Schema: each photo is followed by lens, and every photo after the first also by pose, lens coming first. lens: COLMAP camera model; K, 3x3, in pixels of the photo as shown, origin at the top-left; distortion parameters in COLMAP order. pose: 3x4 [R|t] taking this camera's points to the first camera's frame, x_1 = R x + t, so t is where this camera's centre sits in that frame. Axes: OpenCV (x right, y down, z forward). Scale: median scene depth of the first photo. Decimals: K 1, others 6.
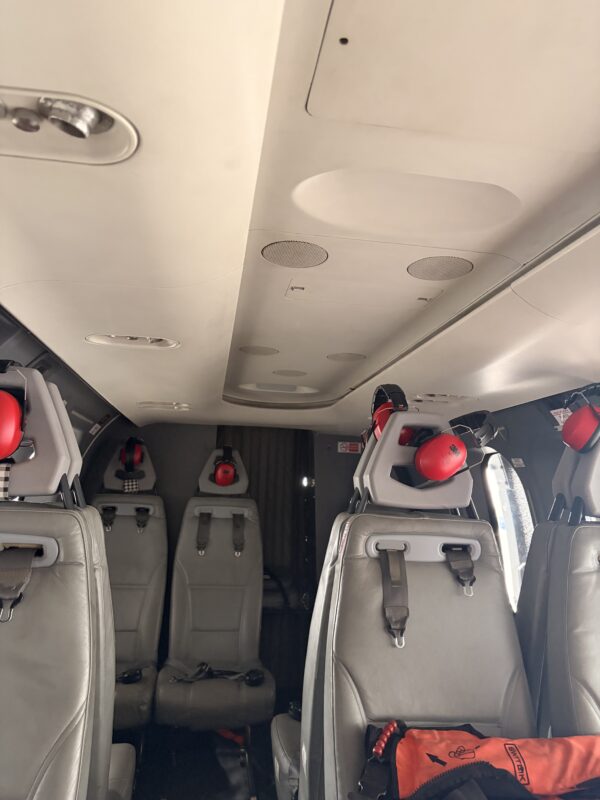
lens RADIAL K [[601.6, 0, 299.1], [0, 601.6, 399.3], [0, 0, 1]] dist [0.001104, 0.000169]
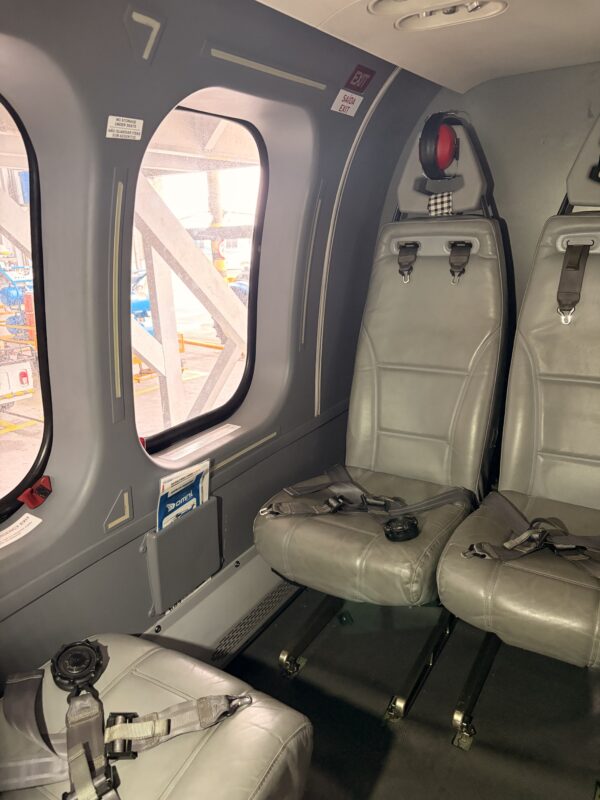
lens RADIAL K [[601.6, 0, 297.1], [0, 601.6, 398.0], [0, 0, 1]] dist [0.001104, 0.000169]
pose [[0.766776, 0.113768, -0.631753, 0.002233], [0.163105, 0.917339, 0.363162, 0.082157], [0.620848, -0.381506, 0.684837, 0.447648]]
